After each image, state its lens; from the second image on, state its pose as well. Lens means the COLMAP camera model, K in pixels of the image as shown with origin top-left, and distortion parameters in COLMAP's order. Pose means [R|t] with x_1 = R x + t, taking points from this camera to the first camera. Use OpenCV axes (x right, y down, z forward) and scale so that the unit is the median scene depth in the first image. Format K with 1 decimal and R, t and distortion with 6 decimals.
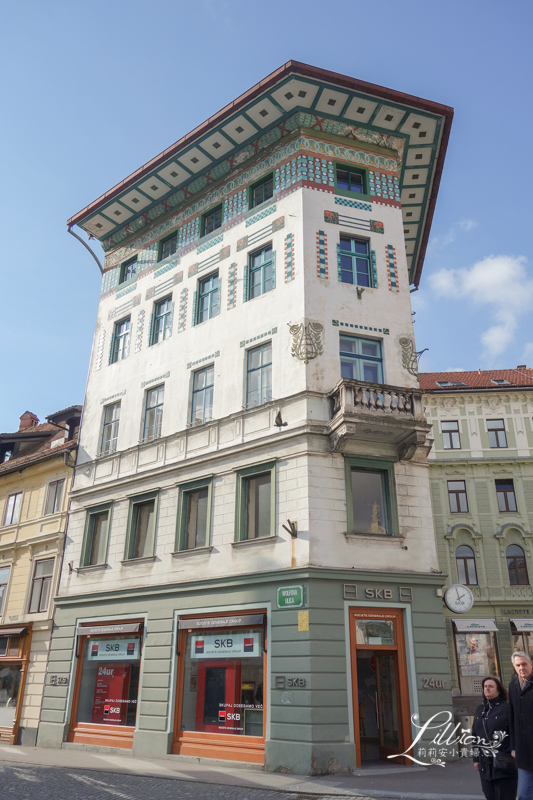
lens RADIAL K [[634.9, 0, 266.1], [0, 634.9, 399.7], [0, 0, 1]] dist [0.009101, -0.000781]
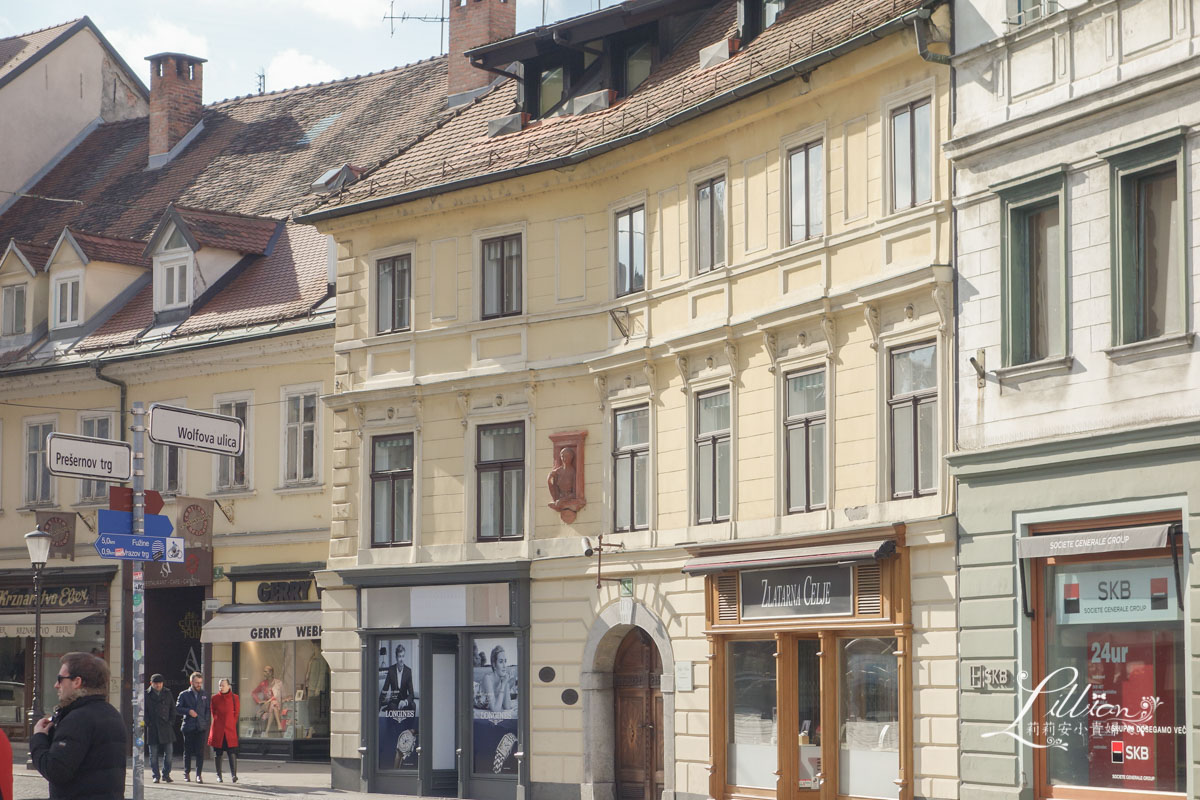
lens RADIAL K [[3015.6, 0, 600.4], [0, 3015.6, 400.2], [0, 0, 1]] dist [0.171552, 0.000000]
pose [[0.878930, -0.054048, -0.473879, 0.273130], [0.199820, 0.943887, 0.262962, -0.180648], [0.433076, -0.325816, 0.840410, -0.433637]]
